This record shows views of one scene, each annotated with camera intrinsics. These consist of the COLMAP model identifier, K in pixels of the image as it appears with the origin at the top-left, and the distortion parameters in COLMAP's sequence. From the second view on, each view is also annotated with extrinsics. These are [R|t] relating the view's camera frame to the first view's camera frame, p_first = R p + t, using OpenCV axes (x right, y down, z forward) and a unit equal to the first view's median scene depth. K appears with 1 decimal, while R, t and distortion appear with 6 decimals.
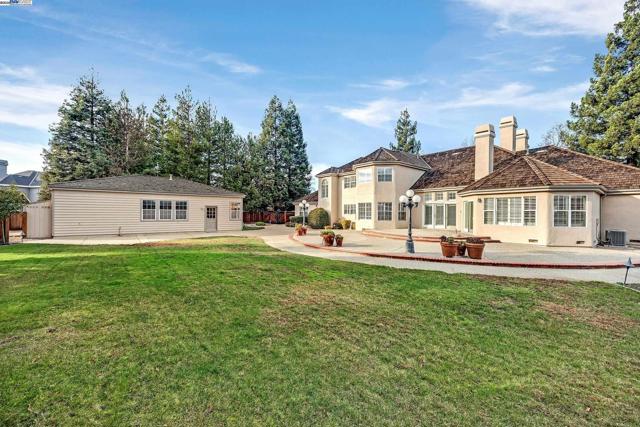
lens RADIAL K [[260.4, 0, 320.0], [0, 260.4, 213.5], [0, 0, 1]] dist [-0.000234, -0.000047]
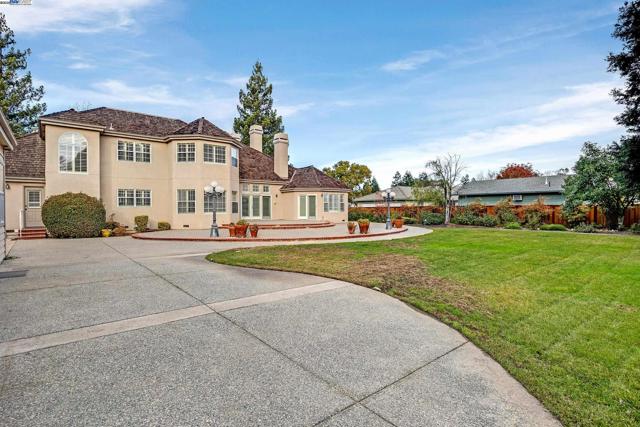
lens RADIAL K [[324.7, 0, 320.0], [0, 324.7, 213.5], [0, 0, 1]] dist [-0.000460, -0.000110]
pose [[-0.029598, -0.019402, 0.999374, -0.826691], [0.004367, 0.999800, 0.019540, 0.009629], [-0.999552, 0.004943, -0.029508, 0.784797]]
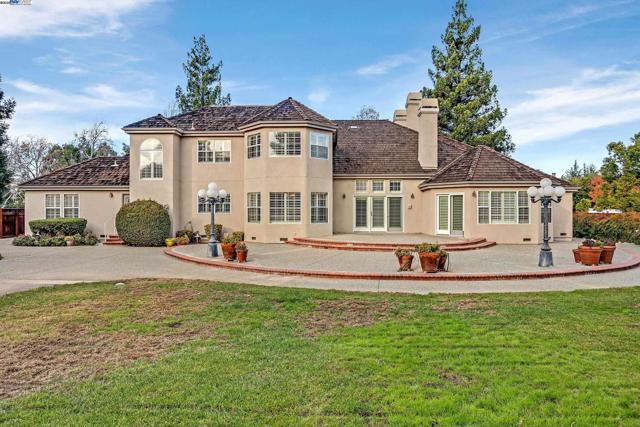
lens RADIAL K [[409.0, 0, 320.0], [0, 409.0, 213.5], [0, 0, 1]] dist [0.020772, 0.002185]
pose [[0.644327, -0.011011, 0.764671, -0.488219], [0.004248, 0.999932, 0.010819, -0.004519], [-0.764739, -0.003723, 0.644330, 0.405764]]
